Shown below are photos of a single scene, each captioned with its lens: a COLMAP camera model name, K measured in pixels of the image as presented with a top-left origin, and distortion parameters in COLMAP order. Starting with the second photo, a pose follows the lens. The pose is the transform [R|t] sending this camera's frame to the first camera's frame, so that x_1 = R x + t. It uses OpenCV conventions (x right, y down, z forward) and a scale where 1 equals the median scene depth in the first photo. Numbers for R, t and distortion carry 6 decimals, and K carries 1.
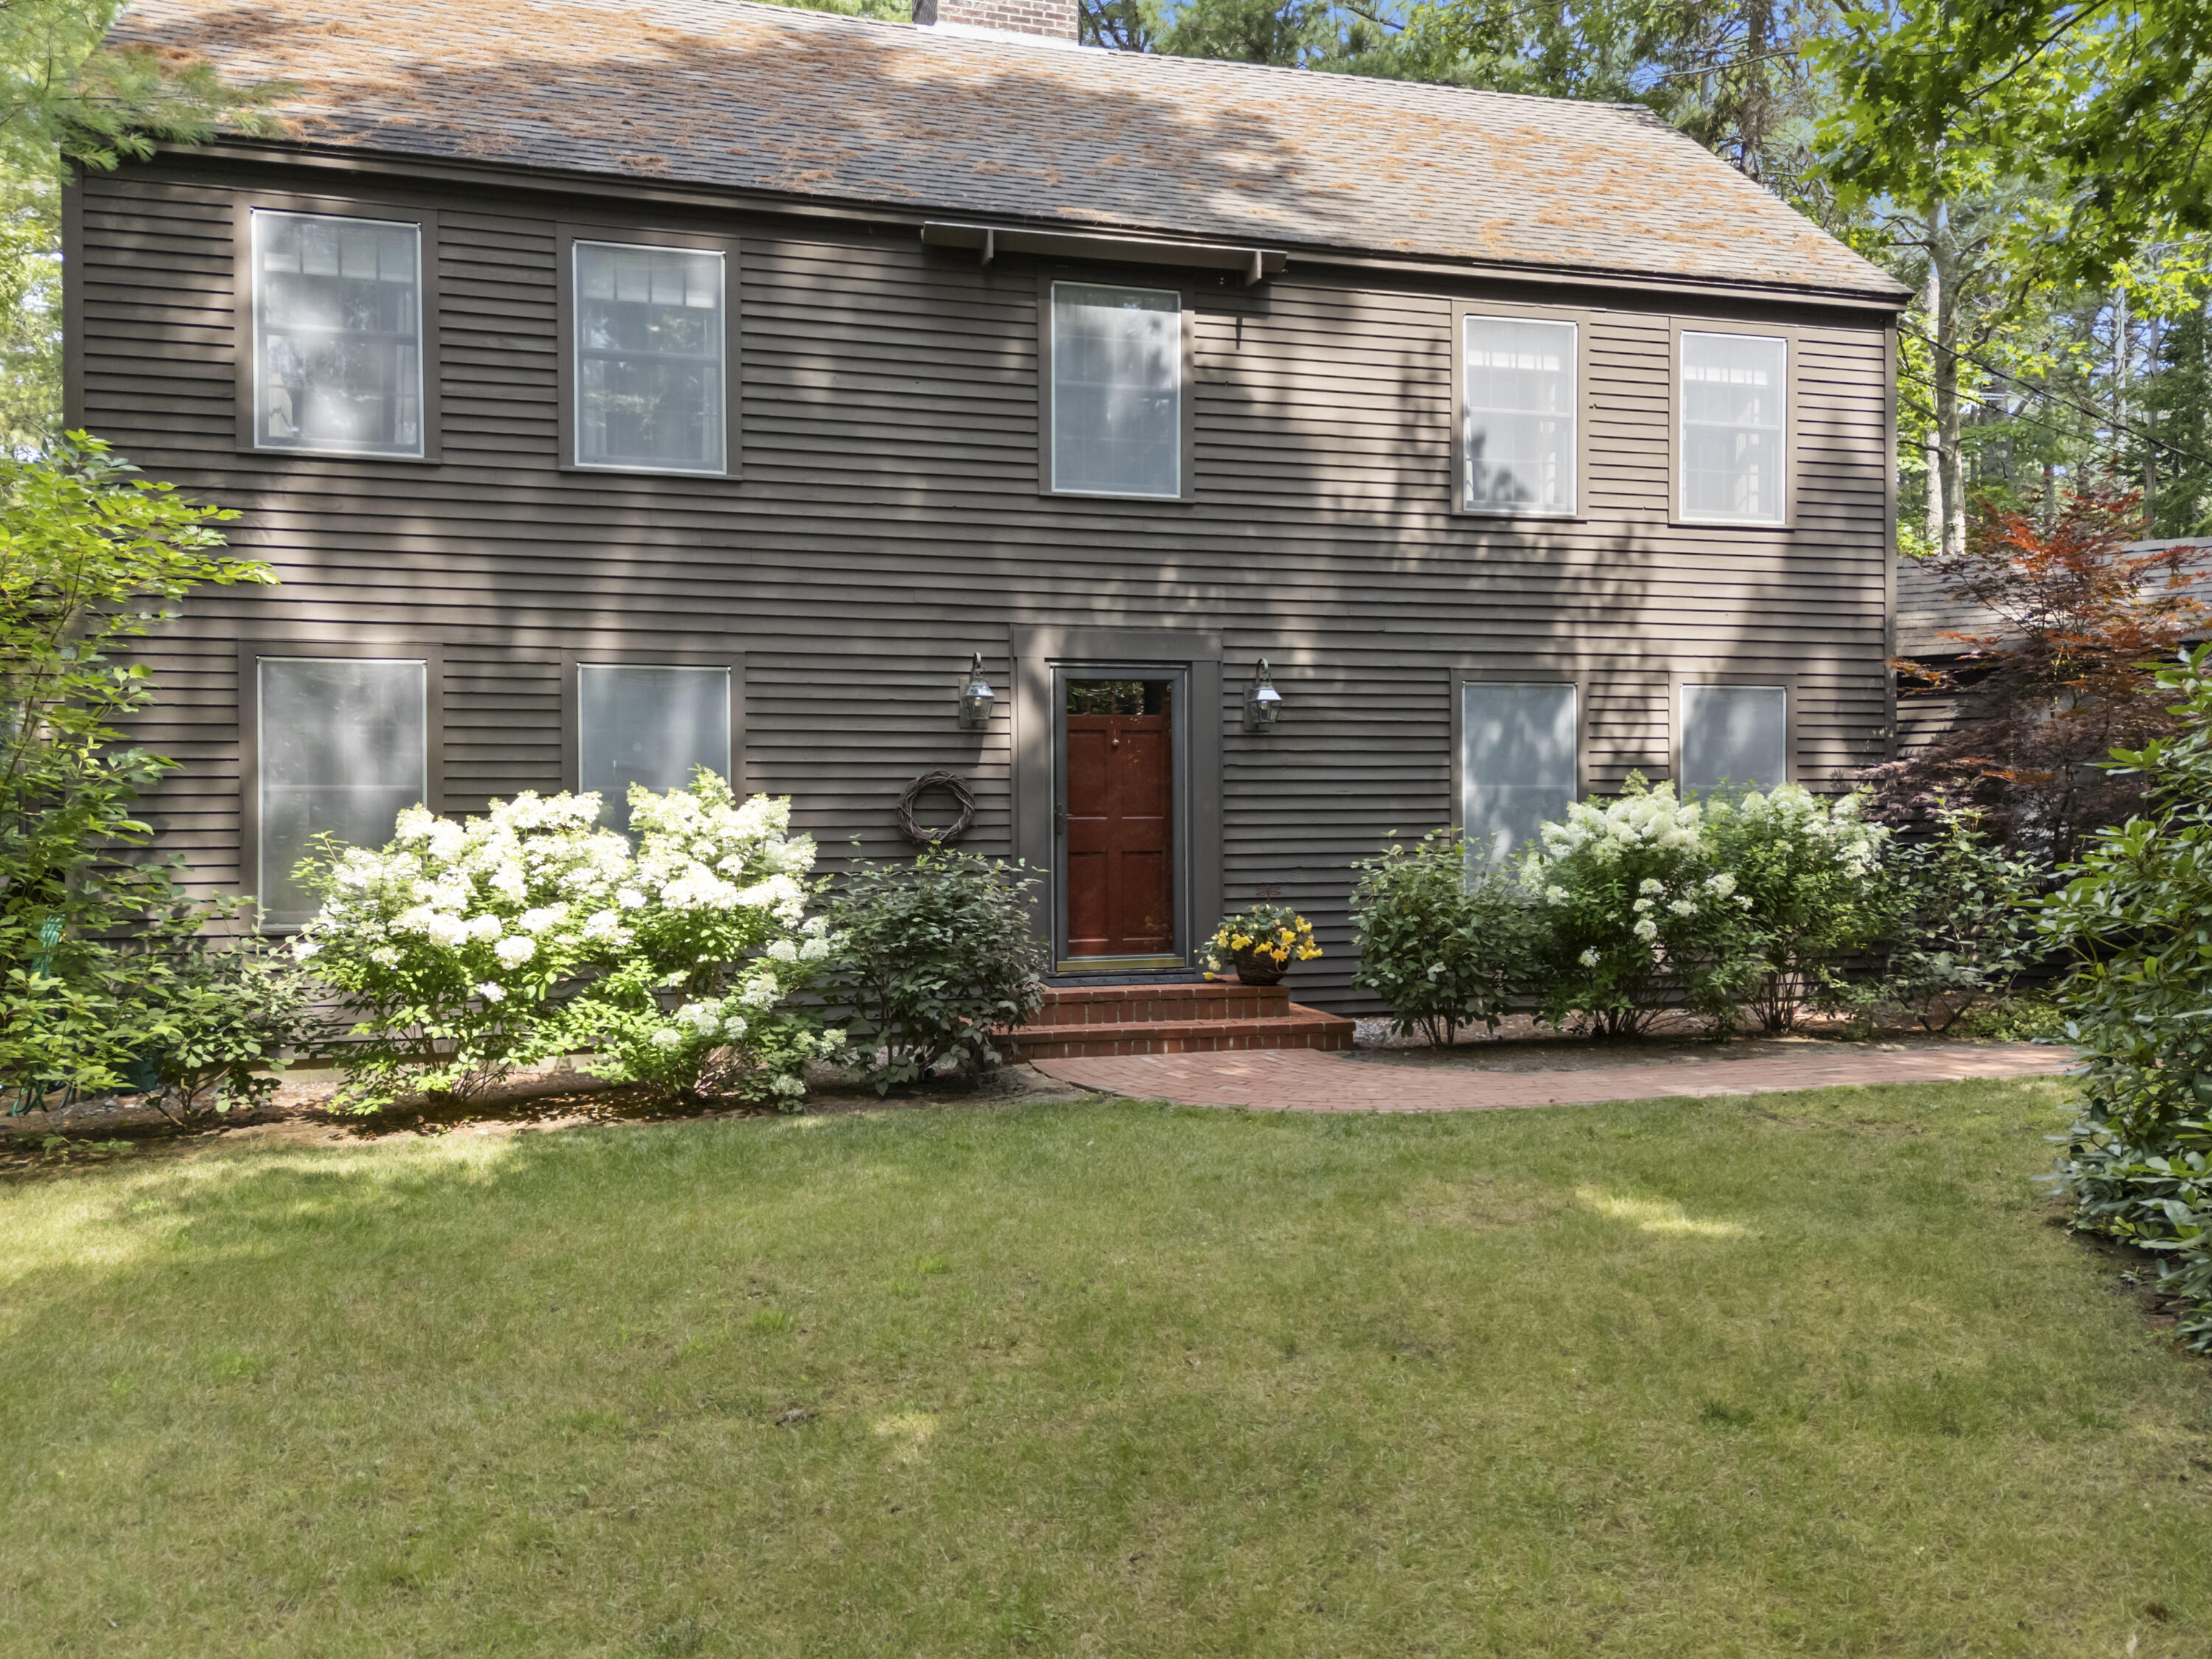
lens RADIAL K [[1657.9, 0, 1104.4], [0, 1657.9, 842.1], [0, 0, 1]] dist [0.048719, -0.048433]
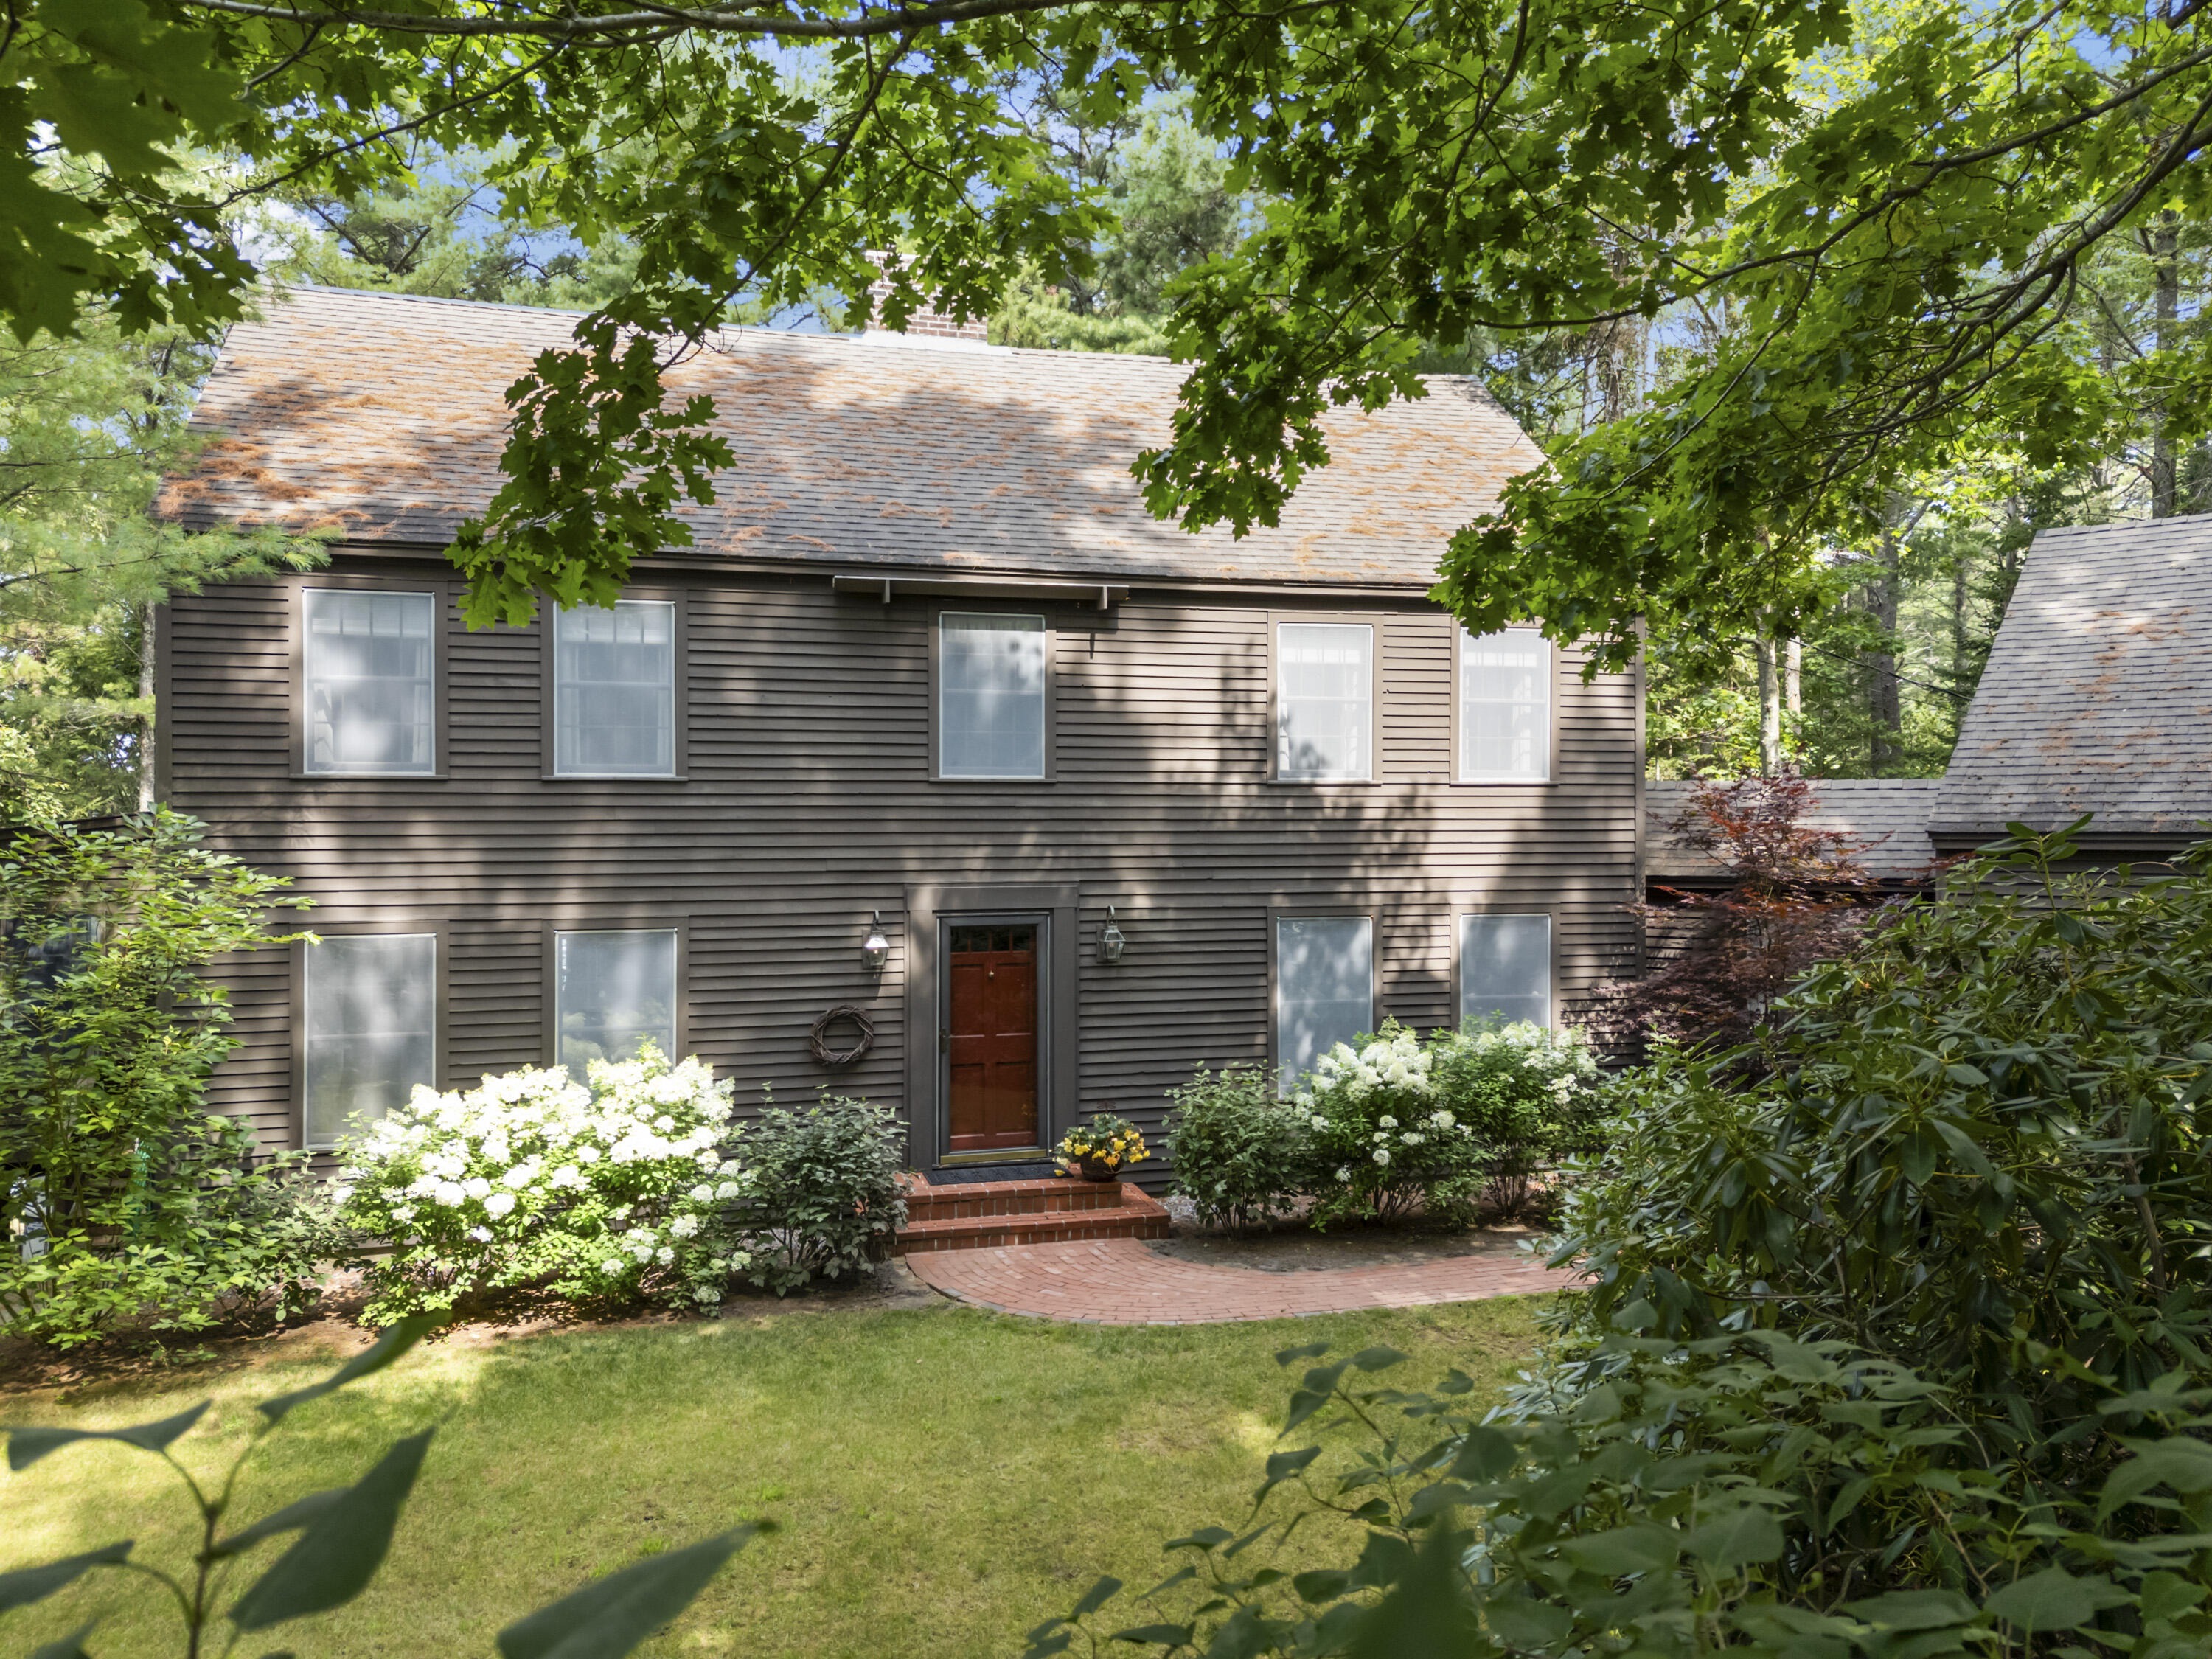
lens RADIAL K [[1657.9, 0, 1100.8], [0, 1657.9, 819.8], [0, 0, 1]] dist [0.048719, -0.048433]
pose [[0.999990, 0.004463, 0.000404, 0.095977], [-0.004458, 0.999915, -0.012212, -0.172591], [-0.000458, 0.012210, 0.999925, -0.260403]]
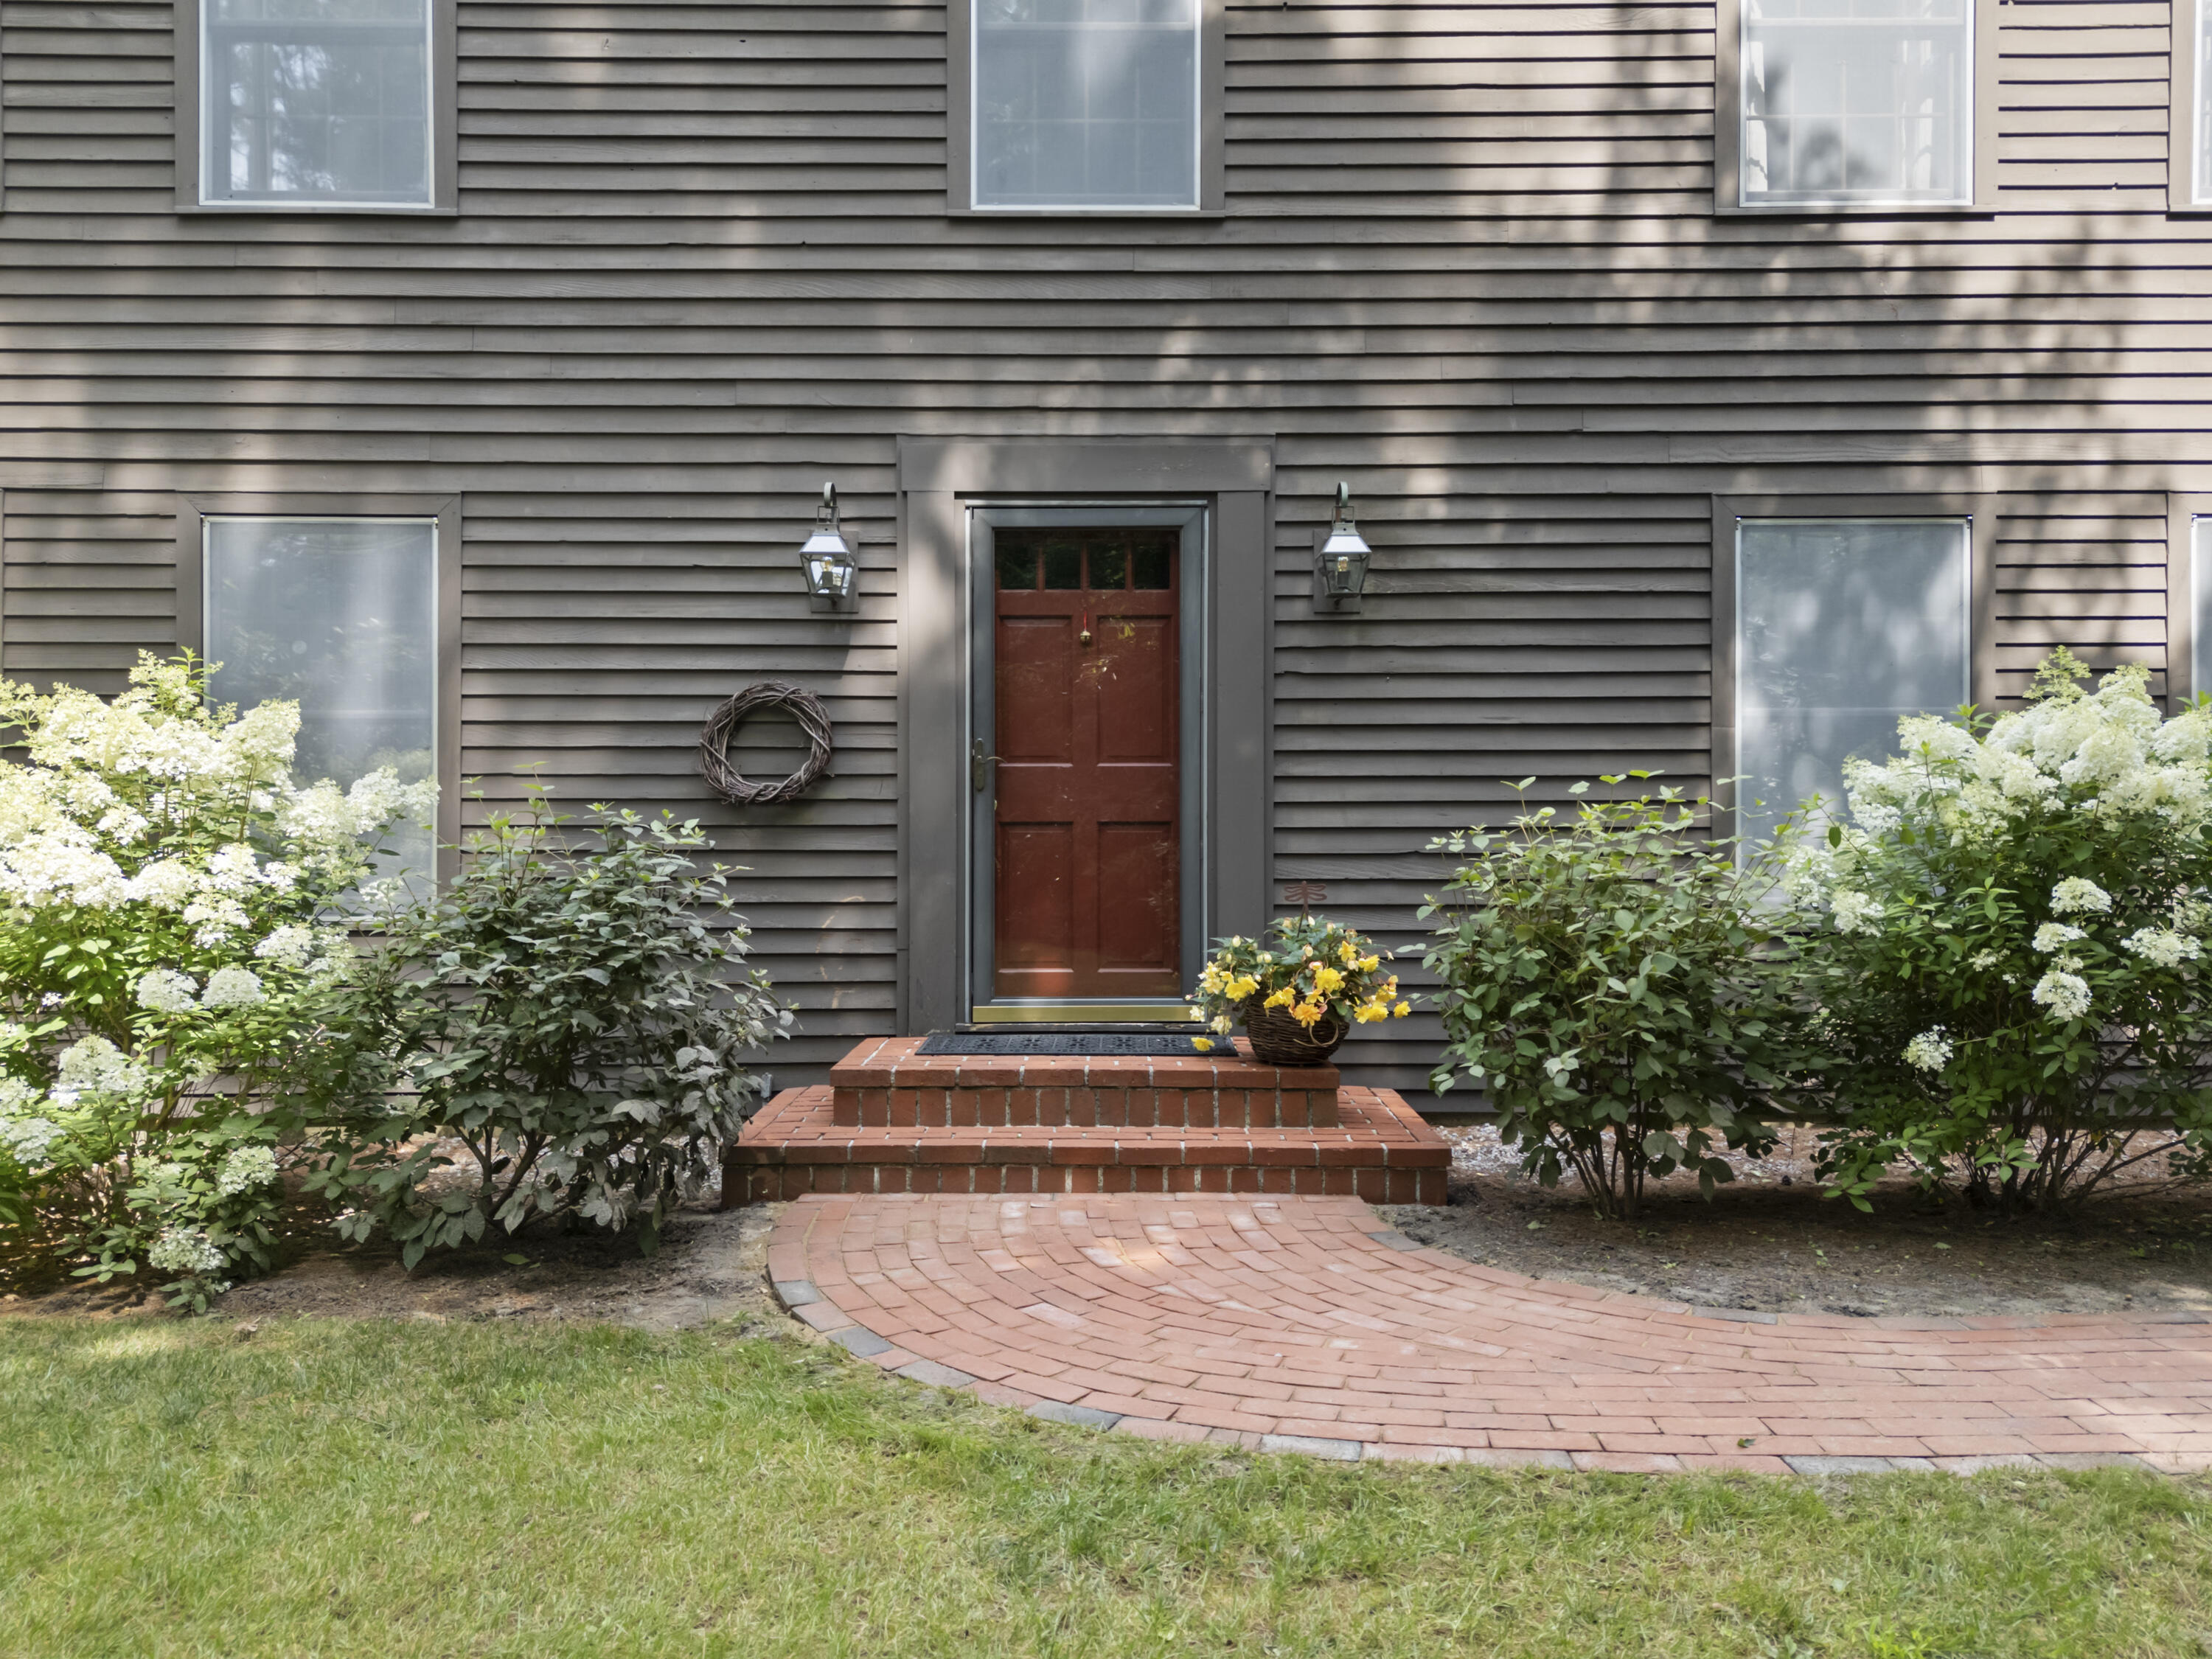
lens RADIAL K [[1657.9, 0, 1102.9], [0, 1657.9, 828.4], [0, 0, 1]] dist [0.048719, -0.048433]
pose [[0.963352, 0.007237, -0.268143, 0.181771], [-0.009599, 0.999926, -0.007501, 0.013397], [0.268069, 0.009800, 0.963350, 0.463417]]
